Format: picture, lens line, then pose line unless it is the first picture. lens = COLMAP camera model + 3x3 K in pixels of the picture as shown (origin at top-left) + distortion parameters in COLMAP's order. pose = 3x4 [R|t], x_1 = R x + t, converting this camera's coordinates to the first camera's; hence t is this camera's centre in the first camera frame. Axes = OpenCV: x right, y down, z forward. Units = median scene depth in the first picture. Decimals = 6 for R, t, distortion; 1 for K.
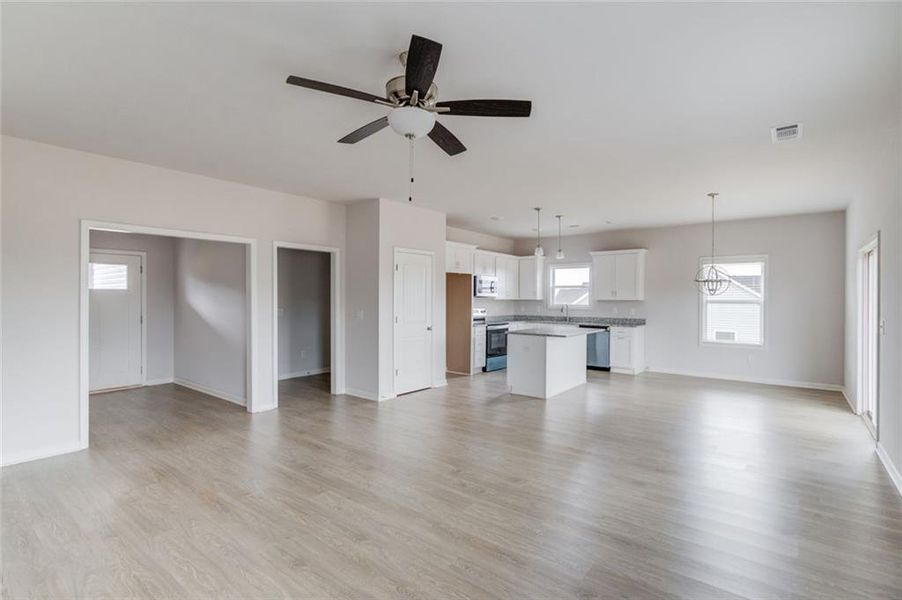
lens RADIAL K [[431.1, 0, 428.0], [0, 431.1, 296.1], [0, 0, 1]] dist [-0.034195, 0.003714]
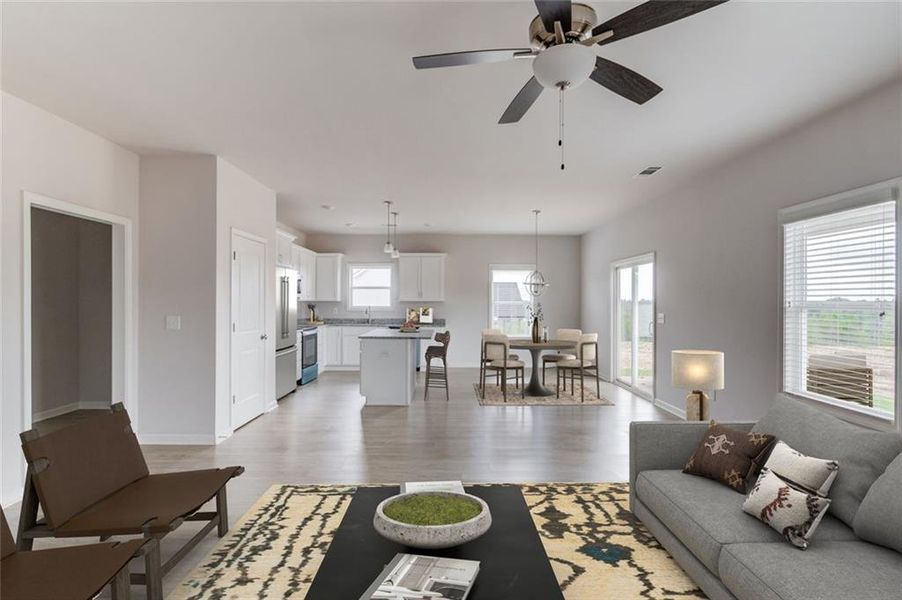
lens RADIAL K [[431.1, 0, 437.7], [0, 431.1, 300.4], [0, 0, 1]] dist [-0.034195, 0.003714]
pose [[0.759682, 0.001574, 0.650293, -0.217701], [-0.003193, 0.999994, 0.001310, 0.005965], [-0.650287, -0.003072, 0.759683, 0.178262]]
